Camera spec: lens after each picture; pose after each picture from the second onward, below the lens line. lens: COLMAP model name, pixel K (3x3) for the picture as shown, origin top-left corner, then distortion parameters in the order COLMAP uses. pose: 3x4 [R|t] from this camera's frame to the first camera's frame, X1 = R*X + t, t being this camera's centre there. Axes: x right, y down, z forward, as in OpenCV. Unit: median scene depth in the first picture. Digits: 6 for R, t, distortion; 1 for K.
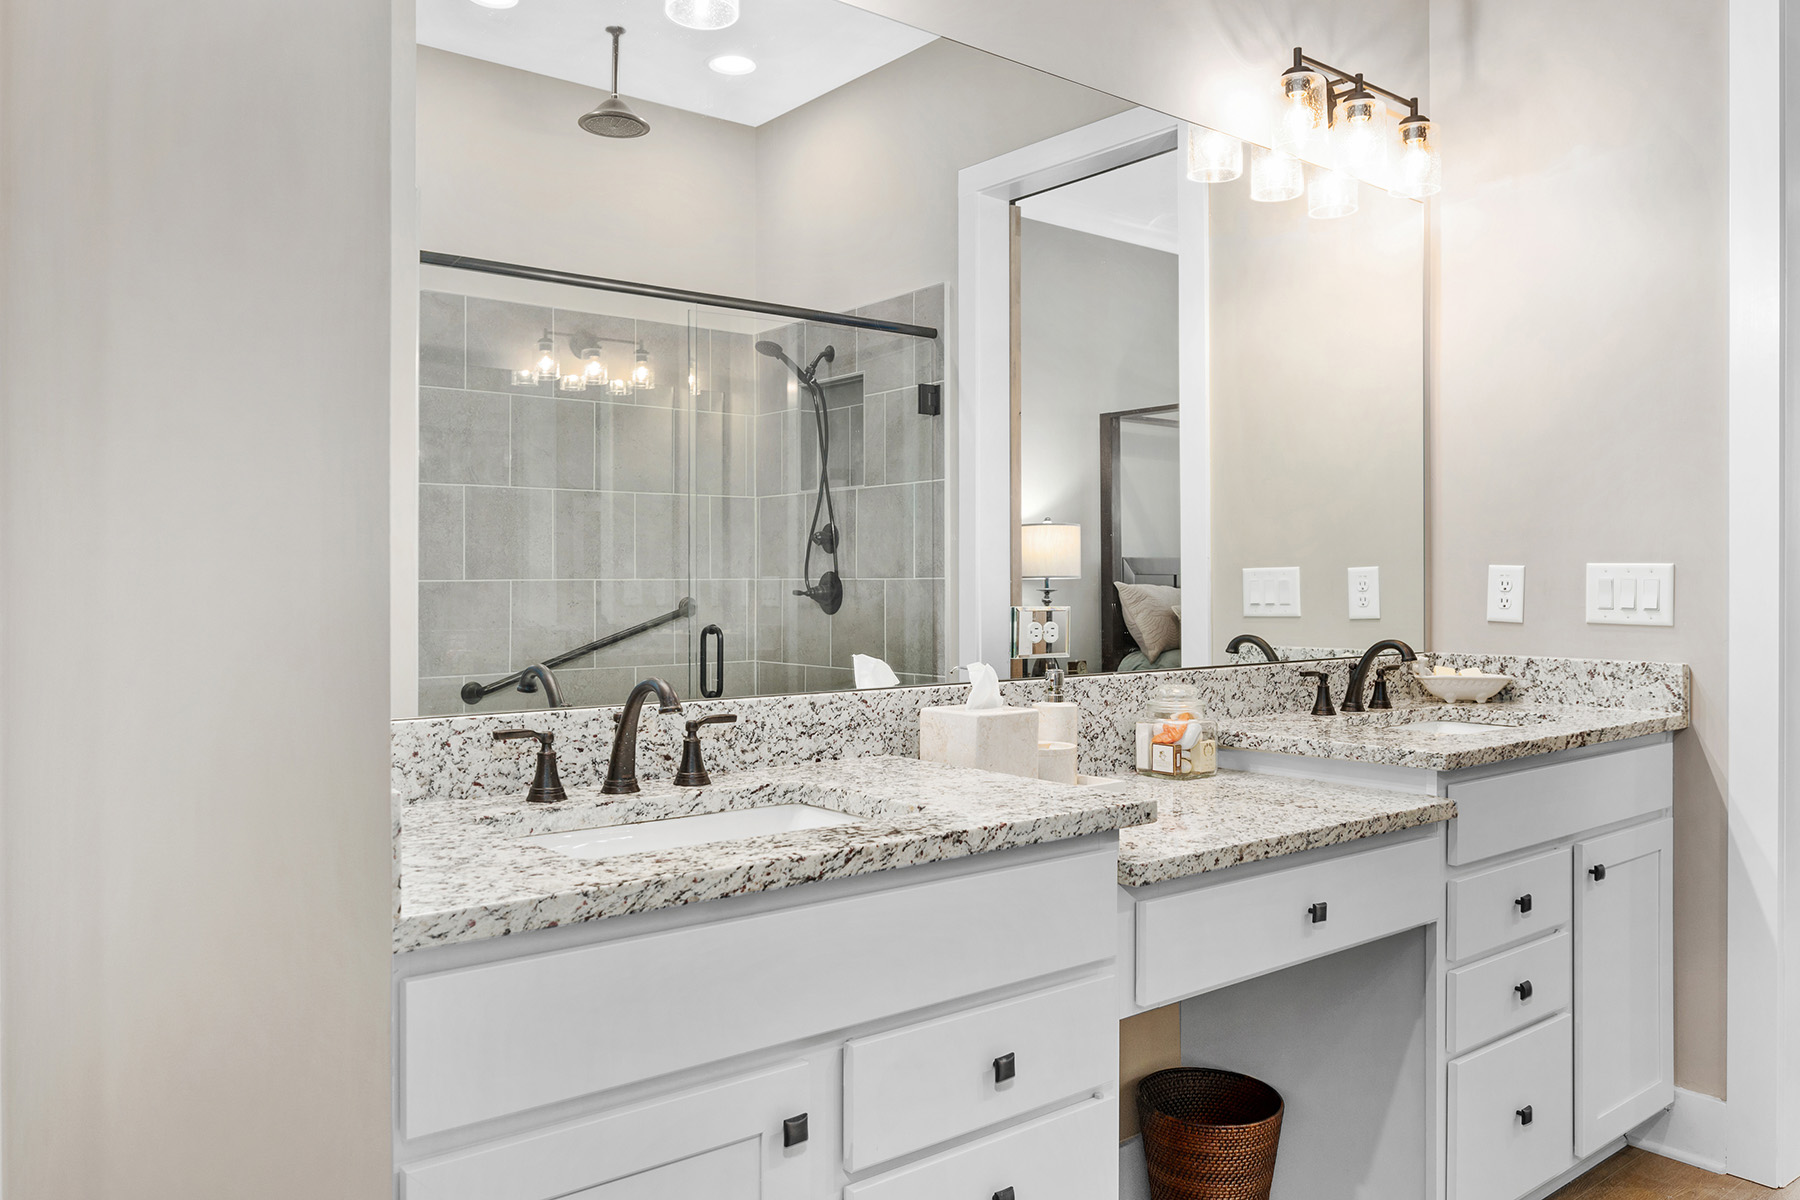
lens RADIAL K [[1278.6, 0, 902.2], [0, 1278.6, 598.3], [0, 0, 1]] dist [-0.012762, -0.005187]
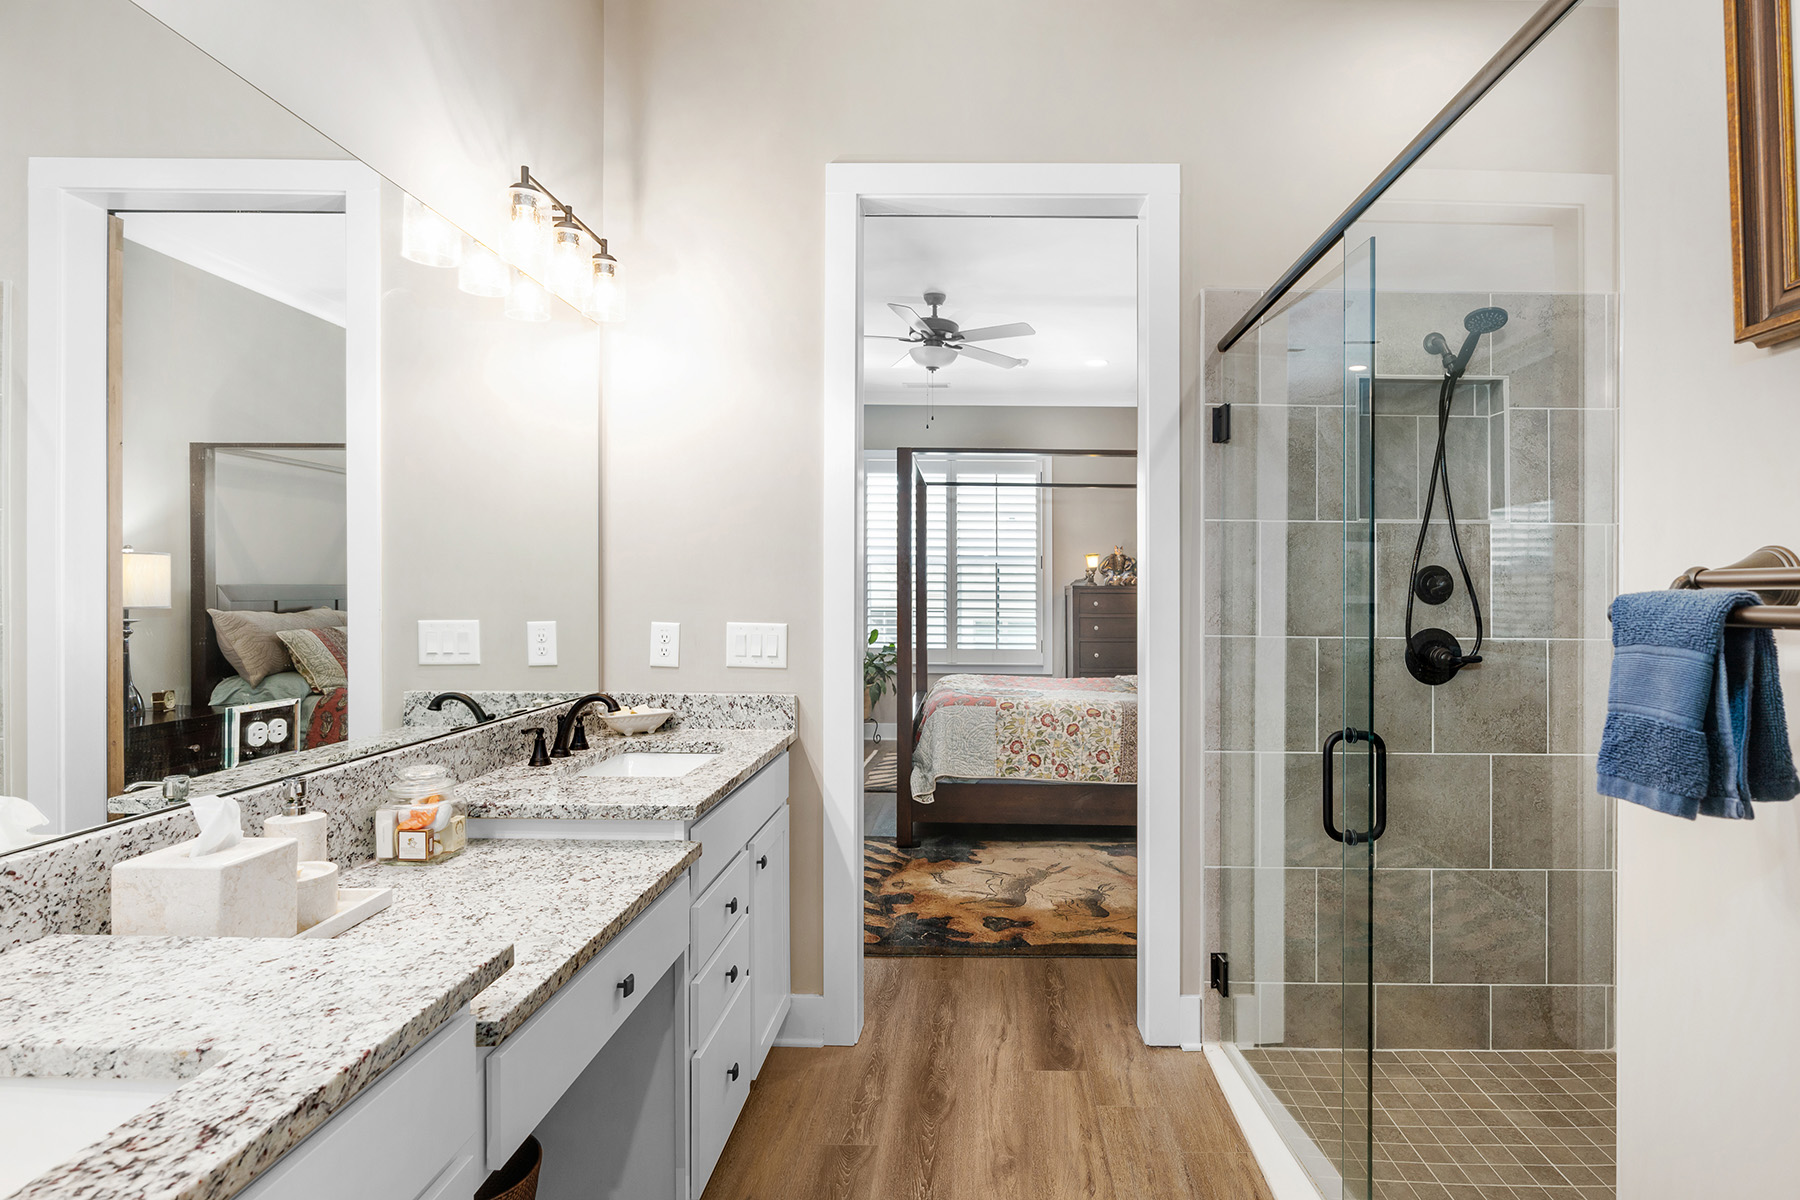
lens RADIAL K [[918.3, 0, 905.3], [0, 918.3, 582.0], [0, 0, 1]] dist [-0.002289, -0.000374]
pose [[0.639731, -0.002256, 0.768596, -0.087248], [0.004850, 0.999988, -0.001101, -0.068354], [-0.768584, 0.004432, 0.639734, 0.234681]]
